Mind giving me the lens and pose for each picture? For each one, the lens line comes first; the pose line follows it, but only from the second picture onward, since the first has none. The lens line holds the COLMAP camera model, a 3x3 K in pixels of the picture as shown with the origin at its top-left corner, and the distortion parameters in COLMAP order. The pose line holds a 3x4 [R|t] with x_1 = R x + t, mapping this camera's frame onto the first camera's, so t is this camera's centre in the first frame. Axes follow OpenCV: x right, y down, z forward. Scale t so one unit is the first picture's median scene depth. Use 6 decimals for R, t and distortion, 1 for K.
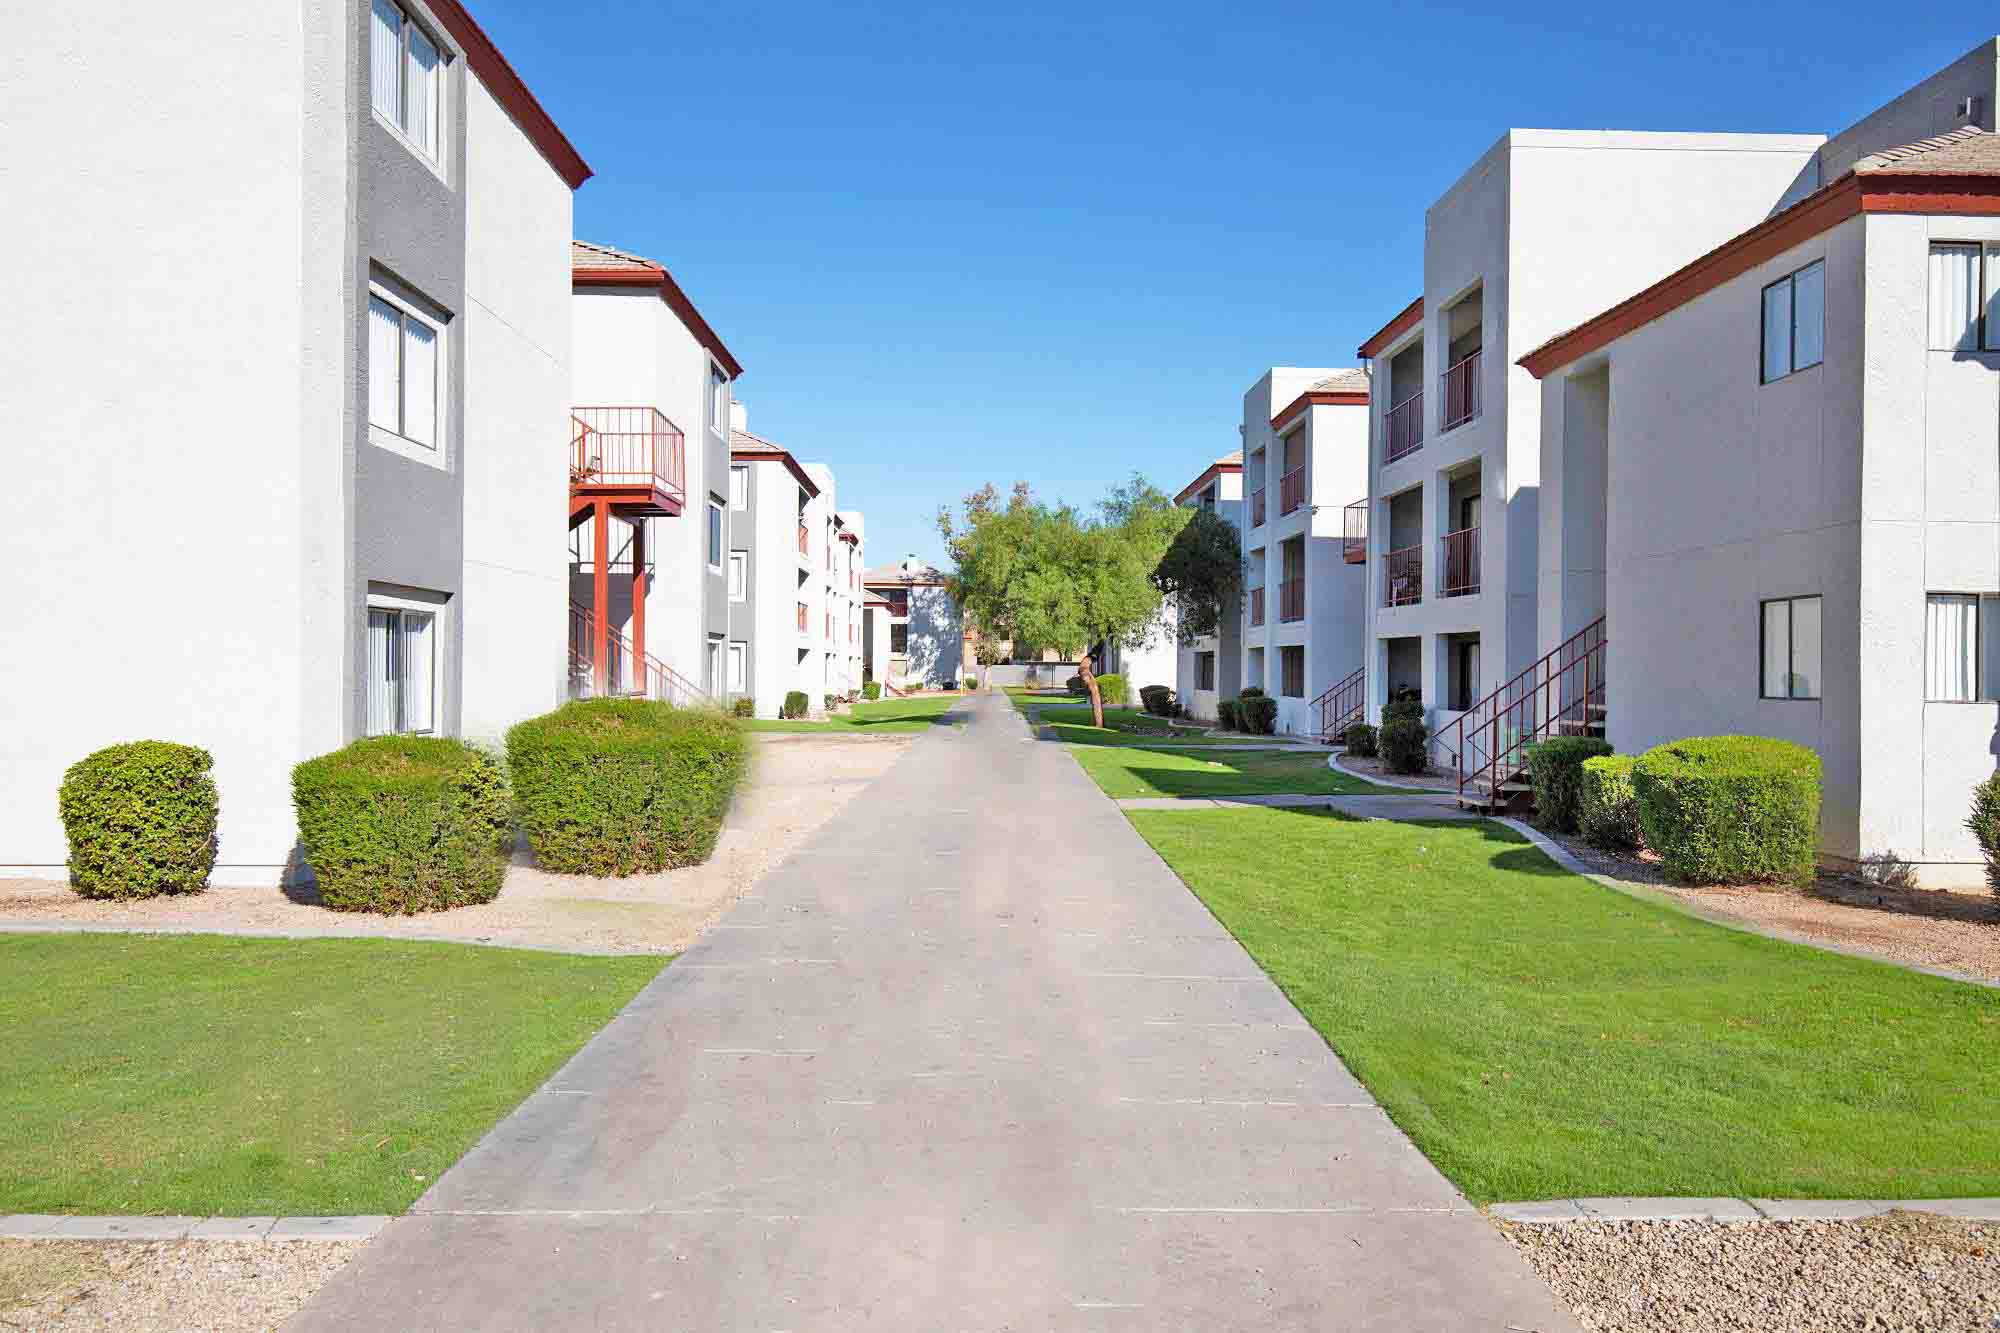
lens RADIAL K [[1341.7, 0, 997.8], [0, 1341.7, 673.7], [0, 0, 1]] dist [0.002173, 0.002152]
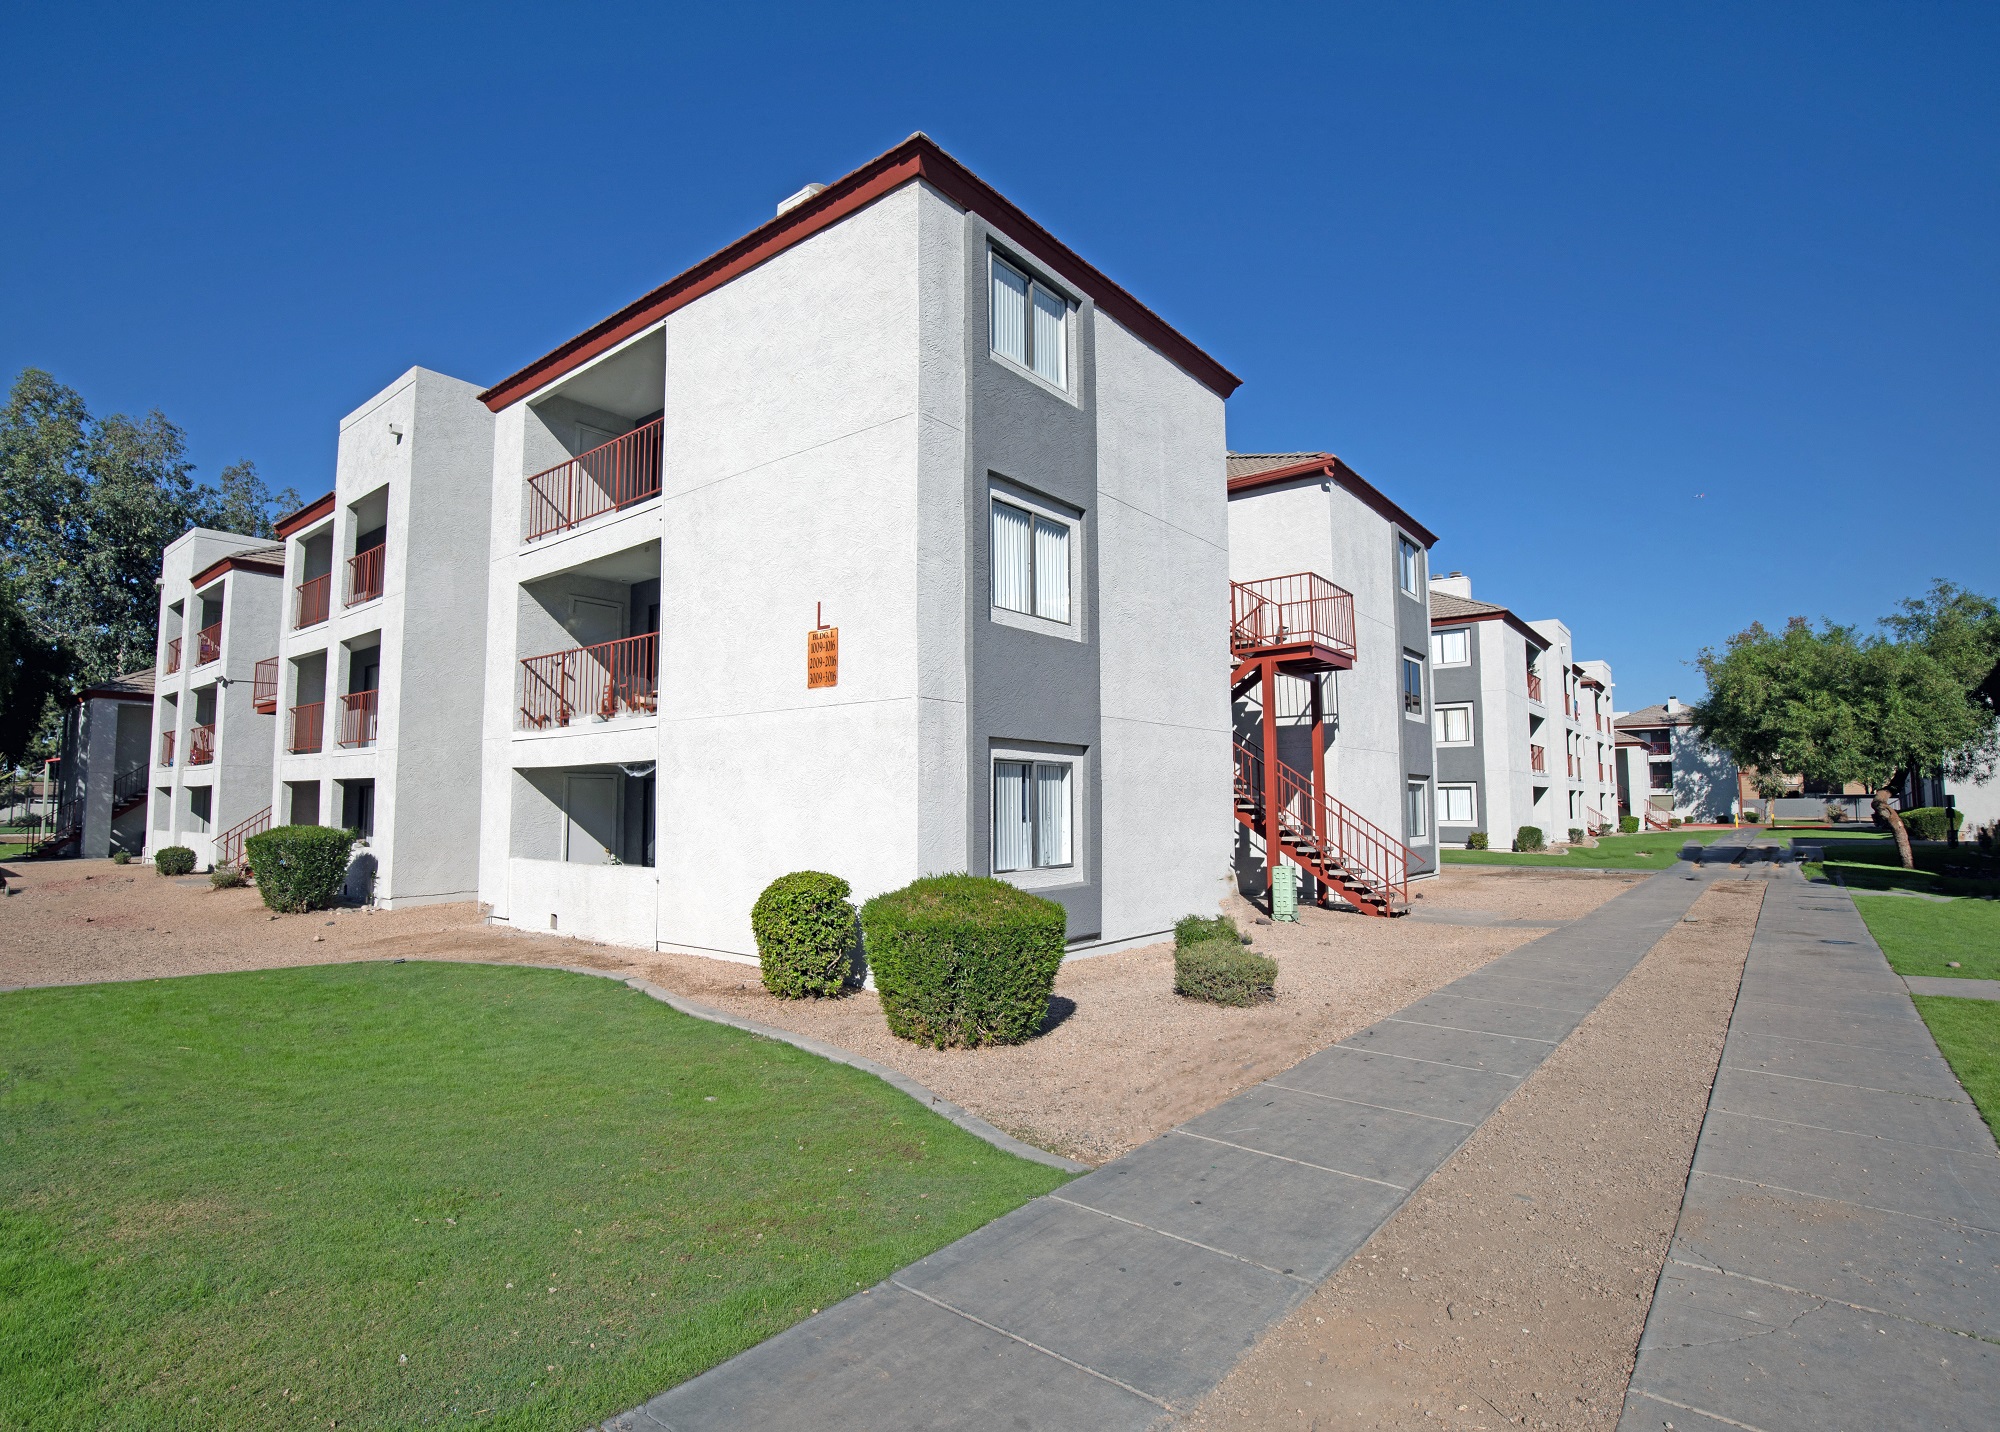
lens RADIAL K [[929.1, 0, 1011.9], [0, 929.1, 731.9], [0, 0, 1]] dist [-0.025260, 0.000963]
pose [[0.750766, -0.058822, -0.657944, 0.040718], [0.004398, 0.996450, -0.084066, -0.002796], [0.660553, 0.060220, 0.748360, 0.202929]]
